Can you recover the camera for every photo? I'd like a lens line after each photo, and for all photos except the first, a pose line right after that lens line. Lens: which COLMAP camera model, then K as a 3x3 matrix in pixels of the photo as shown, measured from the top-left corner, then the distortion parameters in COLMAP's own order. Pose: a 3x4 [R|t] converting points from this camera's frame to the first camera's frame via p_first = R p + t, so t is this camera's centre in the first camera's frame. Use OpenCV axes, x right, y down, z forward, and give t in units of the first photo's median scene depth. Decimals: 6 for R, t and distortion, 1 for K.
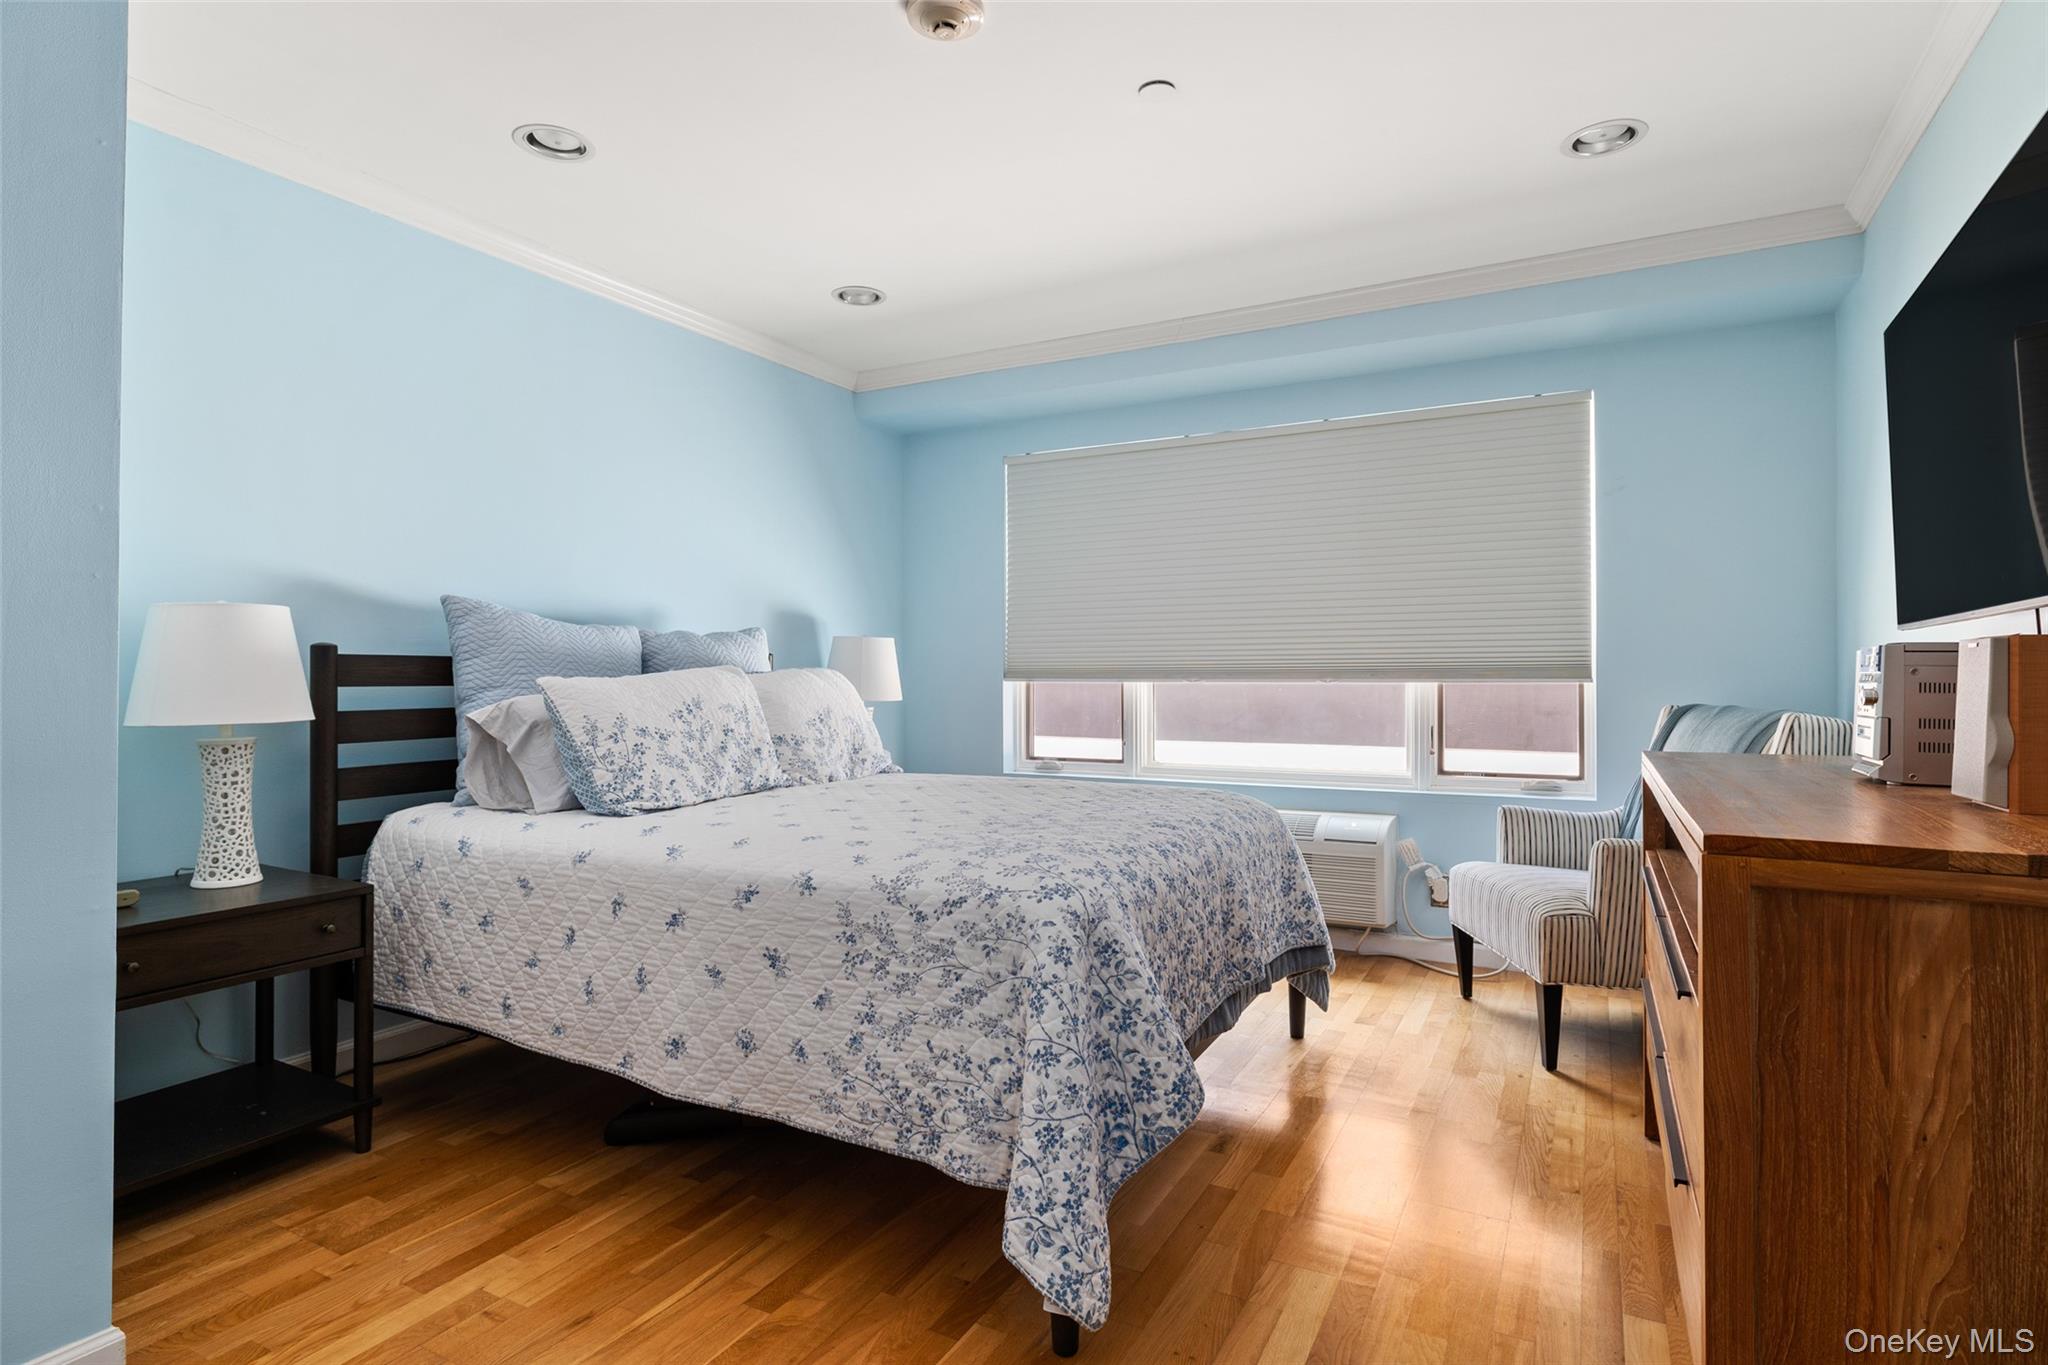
lens RADIAL K [[1055.2, 0, 1022.5], [0, 1055.2, 676.8], [0, 0, 1]] dist [0.032588, -0.001176]
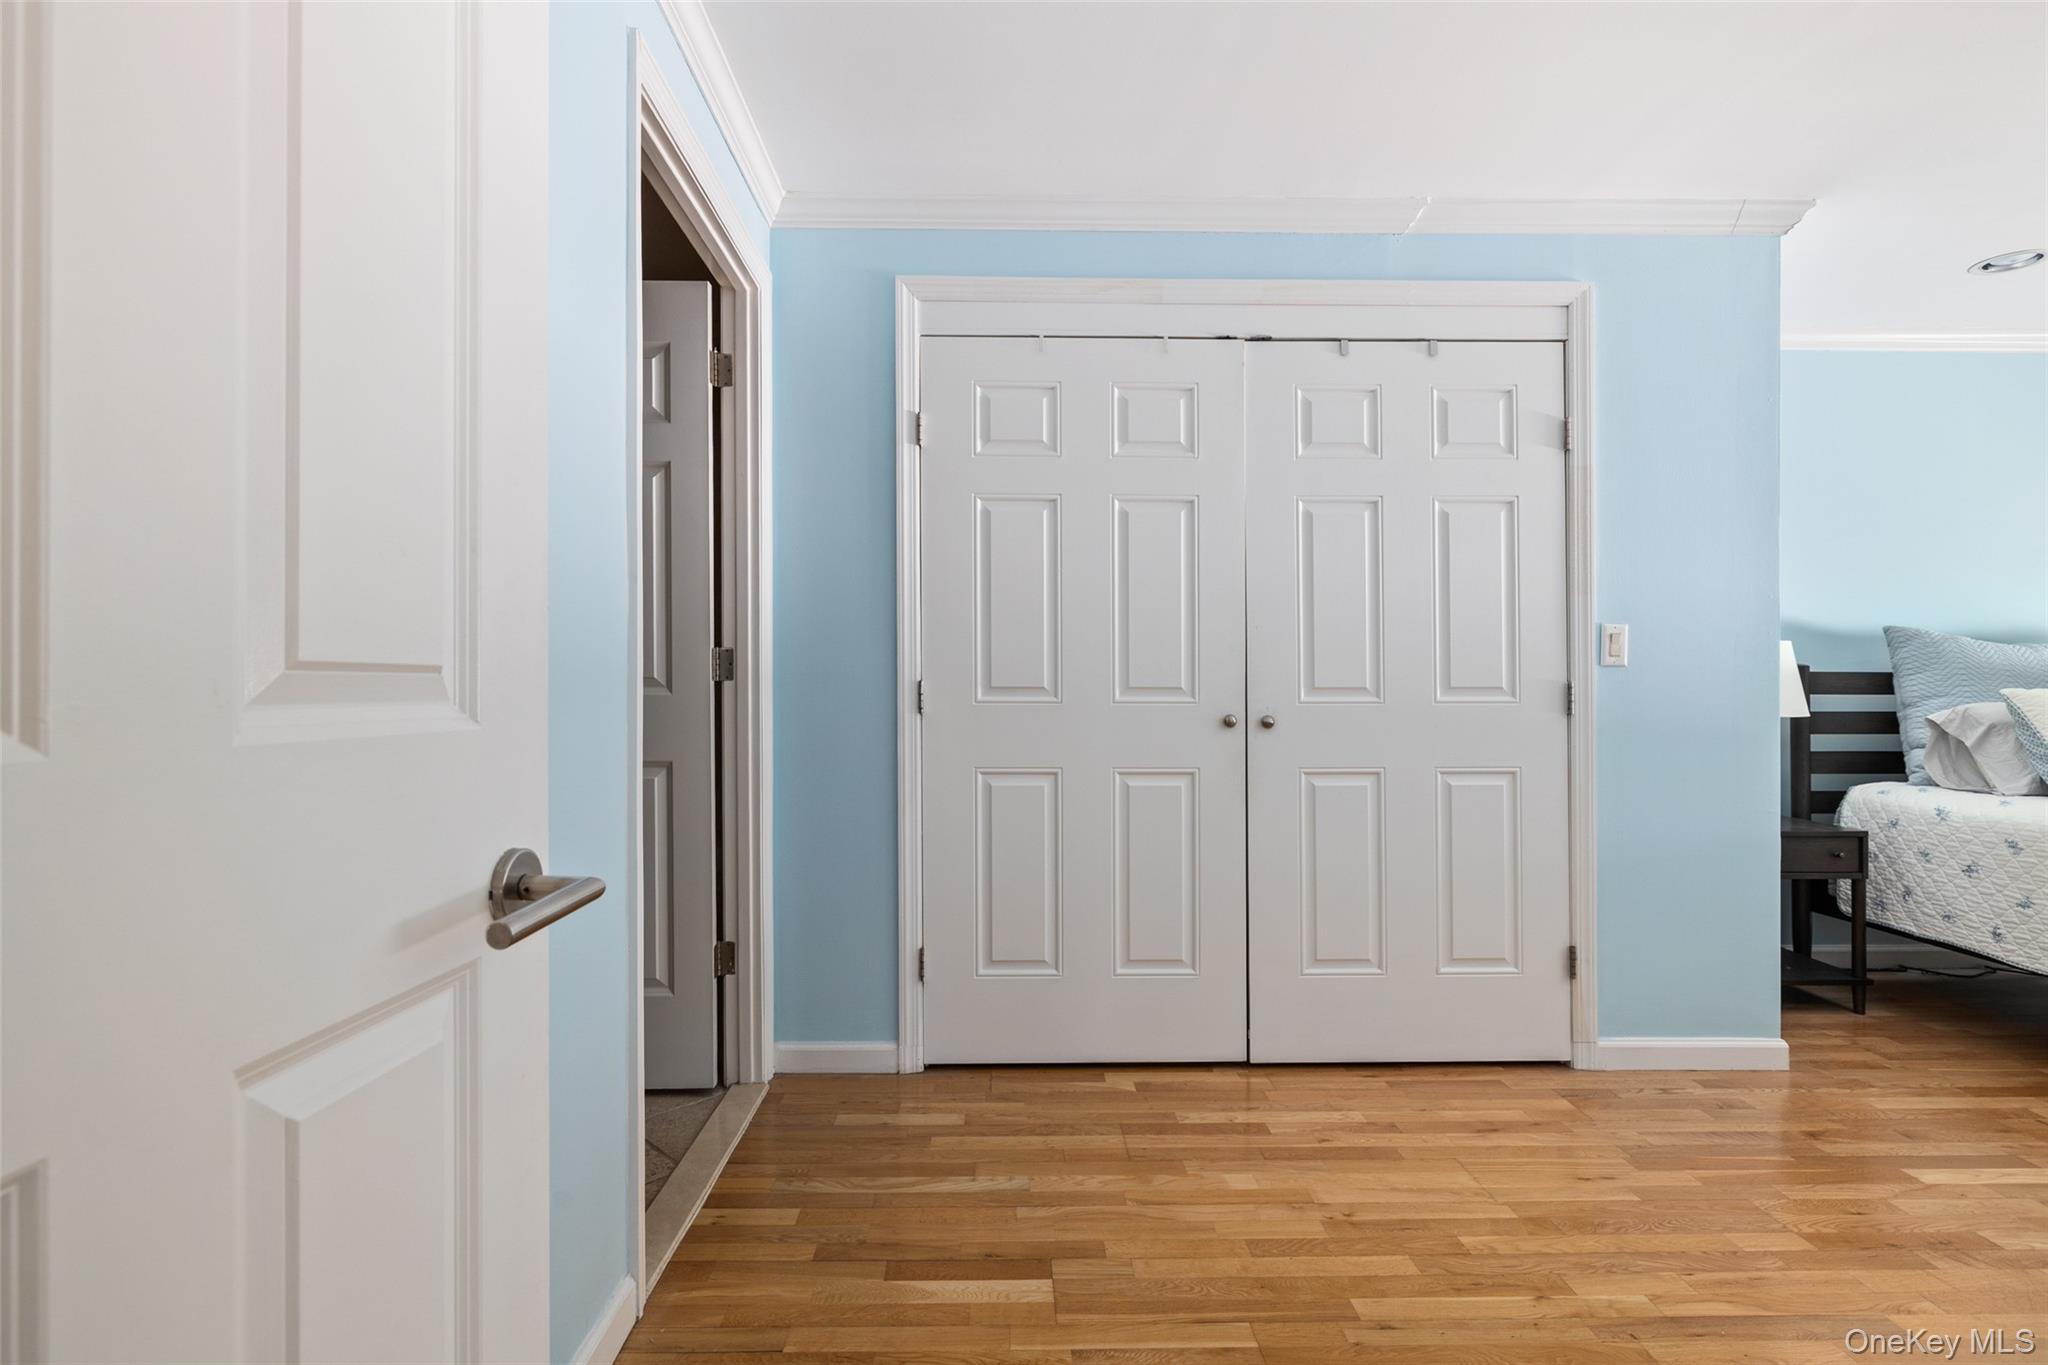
lens RADIAL K [[989.7, 0, 1023.8], [0, 989.7, 686.3], [0, 0, 1]] dist [-0.001531, 0.002077]
pose [[0.495328, 0.000000, -0.868706, -0.008515], [-0.003359, 0.999993, -0.001915, 0.004382], [0.868700, 0.003866, 0.495324, -0.594555]]
